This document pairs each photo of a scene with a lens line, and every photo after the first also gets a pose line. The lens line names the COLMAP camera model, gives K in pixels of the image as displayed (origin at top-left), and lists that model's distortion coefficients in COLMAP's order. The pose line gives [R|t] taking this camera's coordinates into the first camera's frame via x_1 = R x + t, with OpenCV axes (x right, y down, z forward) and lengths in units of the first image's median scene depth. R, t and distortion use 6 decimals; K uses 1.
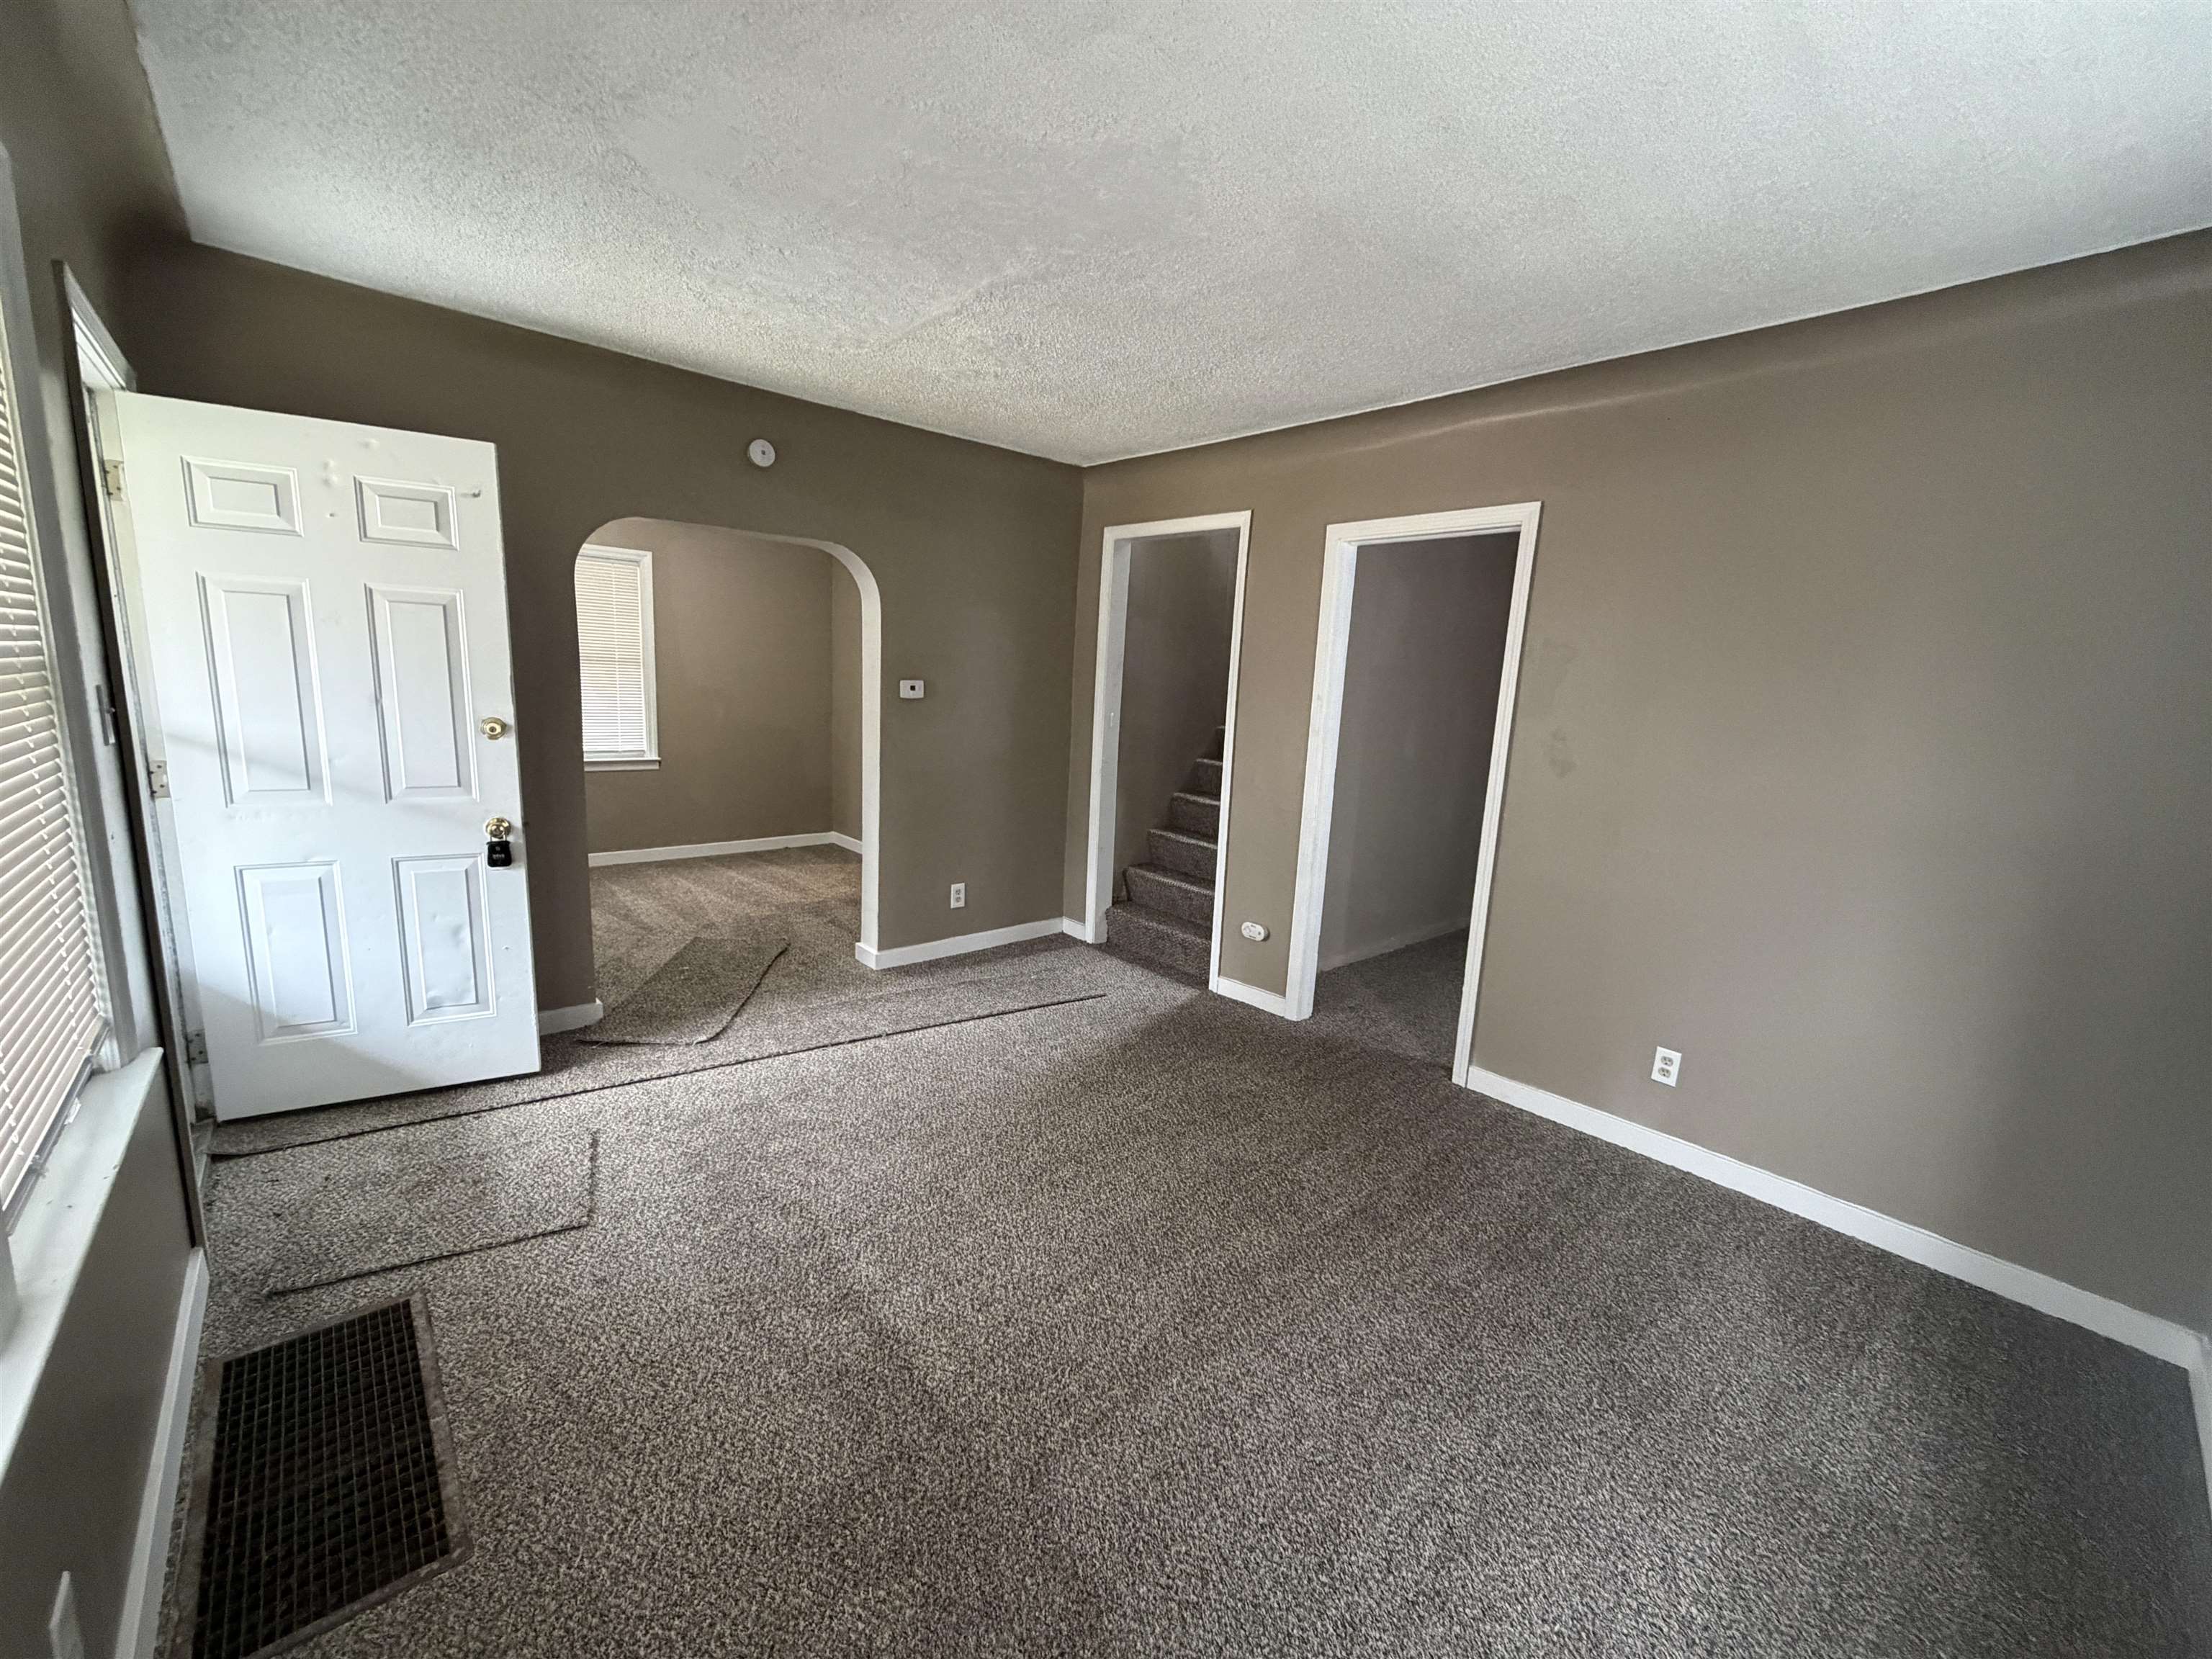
lens RADIAL K [[883.7, 0, 1102.8], [0, 883.7, 830.6], [0, 0, 1]] dist [0.001814, -0.000191]
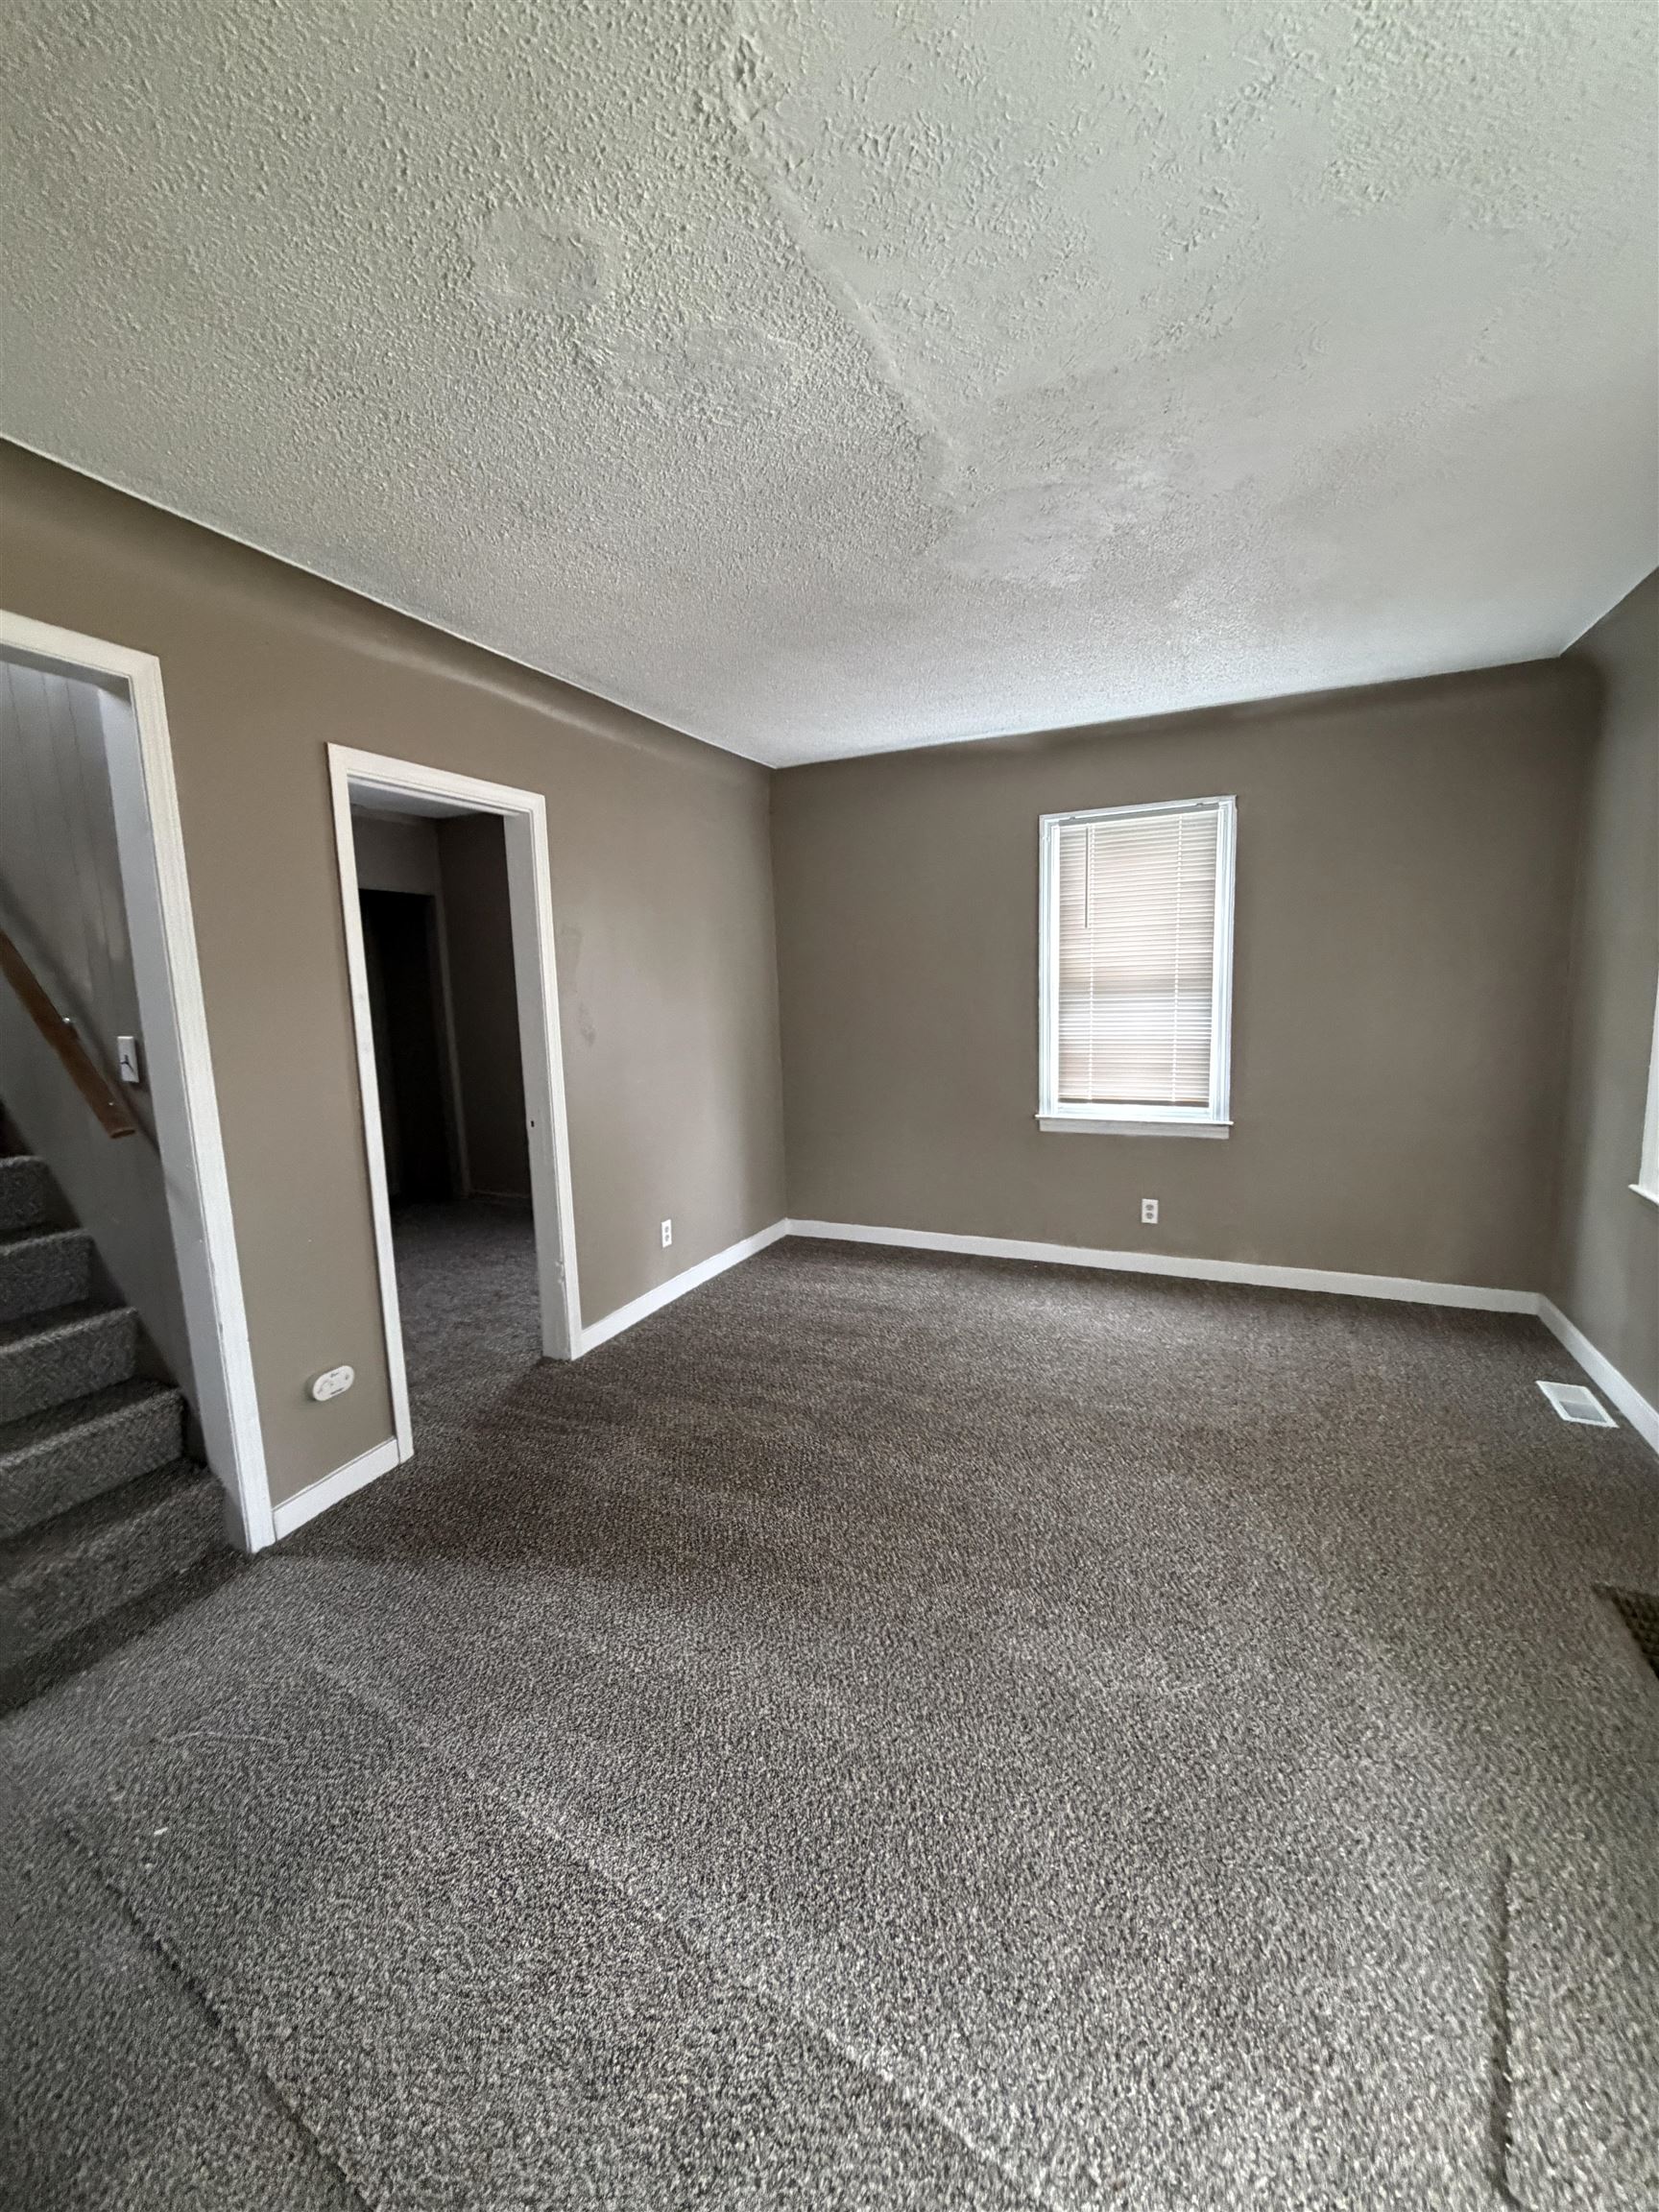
lens RADIAL K [[883.7, 0, 825.3], [0, 883.7, 1103.0], [0, 0, 1]] dist [0.001814, -0.000191]
pose [[-0.397134, -0.169891, 0.901899, -0.558737], [0.164920, 0.953510, 0.252232, -0.195974], [-0.902821, 0.248911, -0.350652, 0.978308]]
